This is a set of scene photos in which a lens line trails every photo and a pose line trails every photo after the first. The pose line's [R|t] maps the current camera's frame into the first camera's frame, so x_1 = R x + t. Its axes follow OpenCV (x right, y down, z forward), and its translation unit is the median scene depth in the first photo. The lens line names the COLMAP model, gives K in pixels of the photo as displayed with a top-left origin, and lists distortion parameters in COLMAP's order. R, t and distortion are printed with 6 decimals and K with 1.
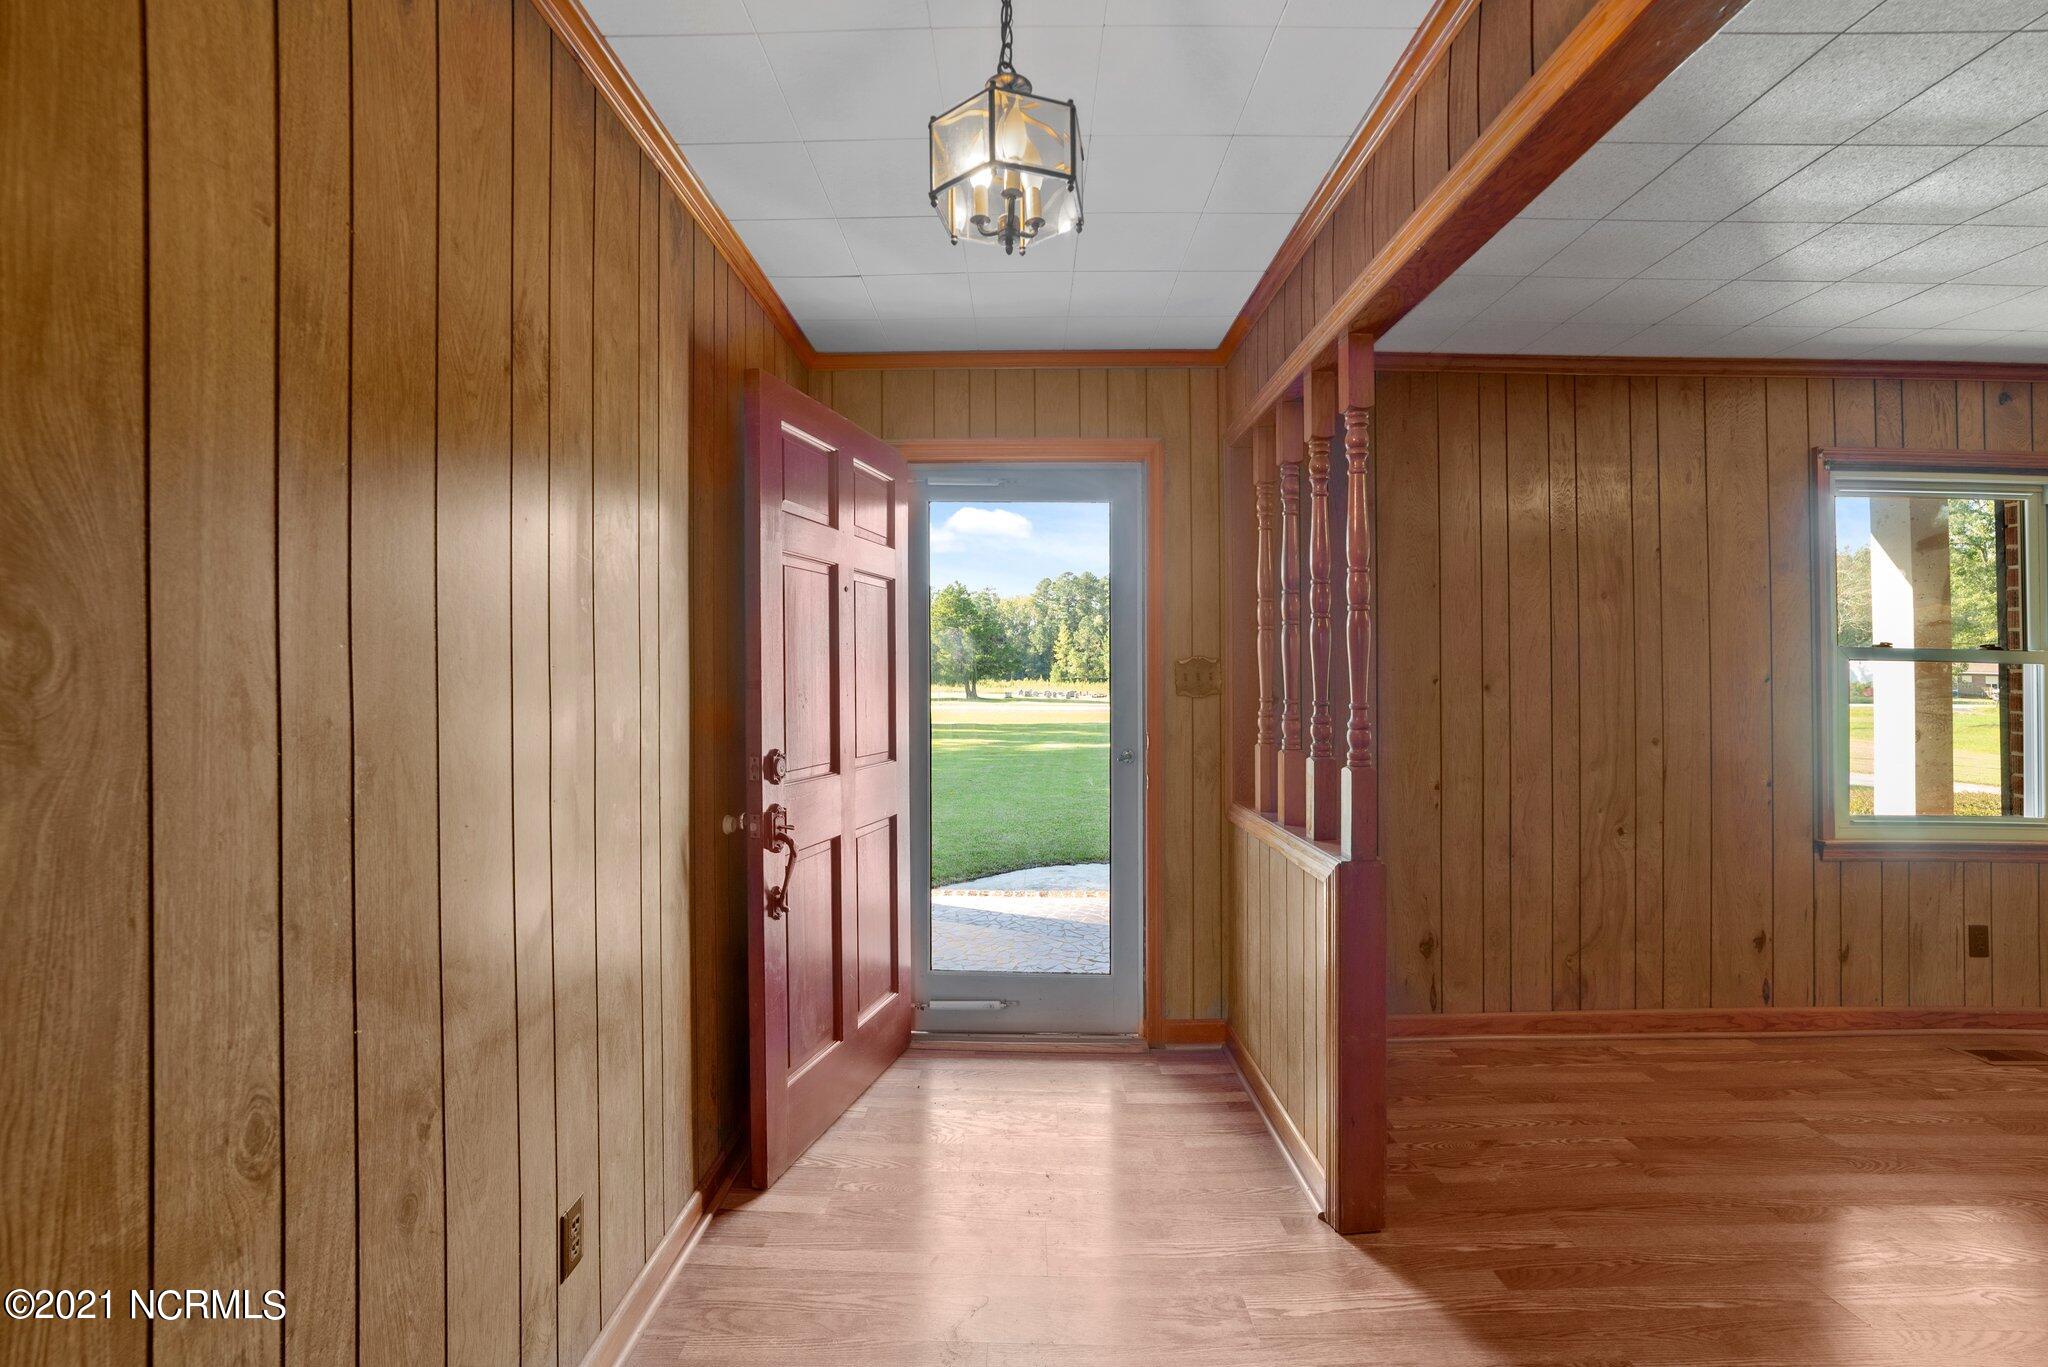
lens RADIAL K [[866.8, 0, 1021.9], [0, 866.8, 677.0], [0, 0, 1]] dist [-0.077572, 0.035705]
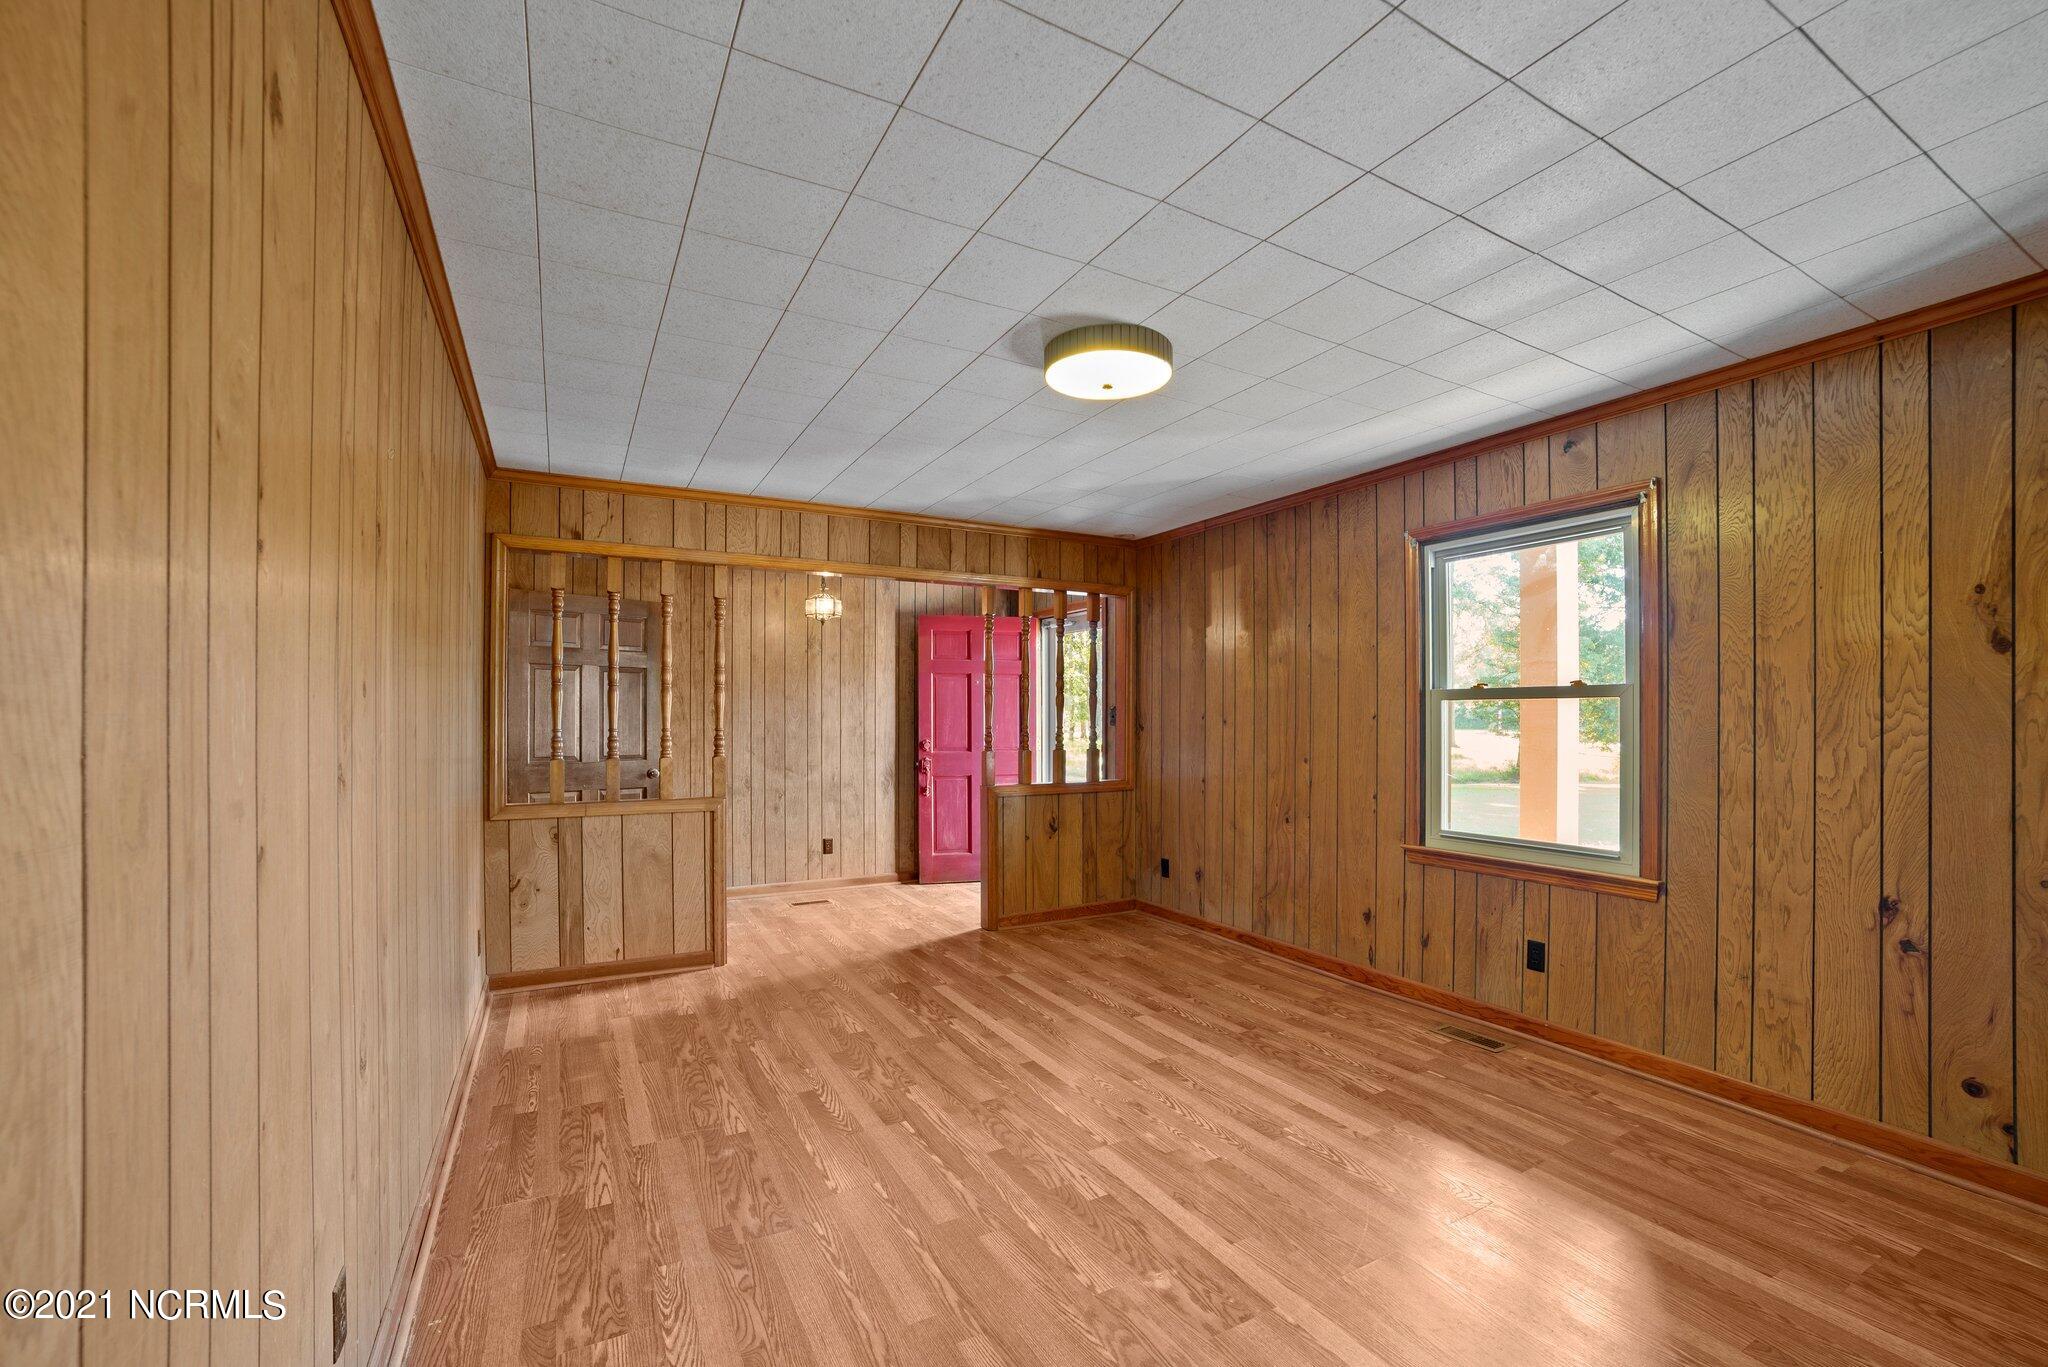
lens RADIAL K [[853.6, 0, 1041.1], [0, 853.6, 702.9], [0, 0, 1]] dist [-0.030340, 0.000175]
pose [[0.488927, -0.017562, -0.872148, 1.814861], [0.005212, 0.999838, -0.017211, 0.003069], [0.872309, 0.003869, 0.488939, -0.101414]]
